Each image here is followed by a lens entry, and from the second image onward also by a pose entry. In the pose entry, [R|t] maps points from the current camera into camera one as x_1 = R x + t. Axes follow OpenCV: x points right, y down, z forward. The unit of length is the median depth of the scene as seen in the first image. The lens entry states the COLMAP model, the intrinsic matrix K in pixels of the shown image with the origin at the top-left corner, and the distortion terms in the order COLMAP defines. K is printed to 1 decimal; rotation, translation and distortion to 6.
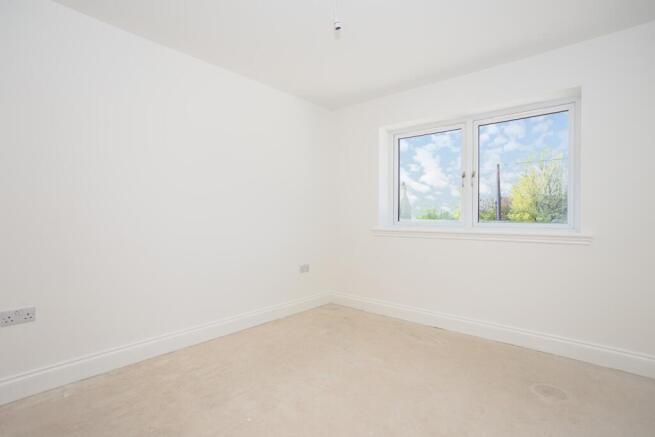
lens RADIAL K [[314.3, 0, 325.3], [0, 314.3, 218.9], [0, 0, 1]] dist [-0.004378, 0.000642]
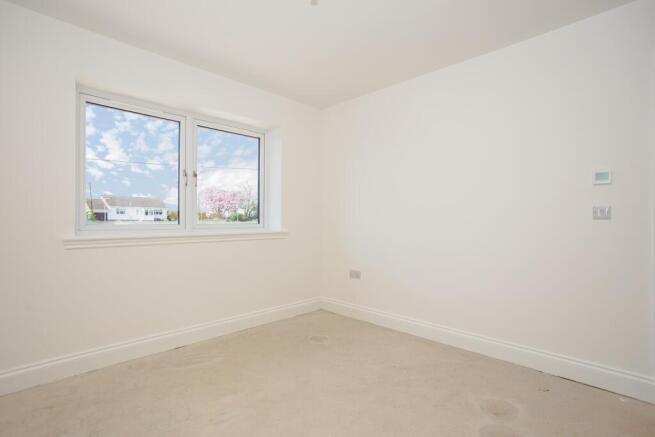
lens RADIAL K [[311.5, 0, 327.5], [0, 311.5, 218.5], [0, 0, 1]] dist [0.002780, 0.001062]
pose [[0.112422, 0.000001, 0.993661, -0.444313], [0.002750, 0.999996, -0.000313, -0.004529], [-0.993657, 0.002768, 0.112421, 0.496879]]
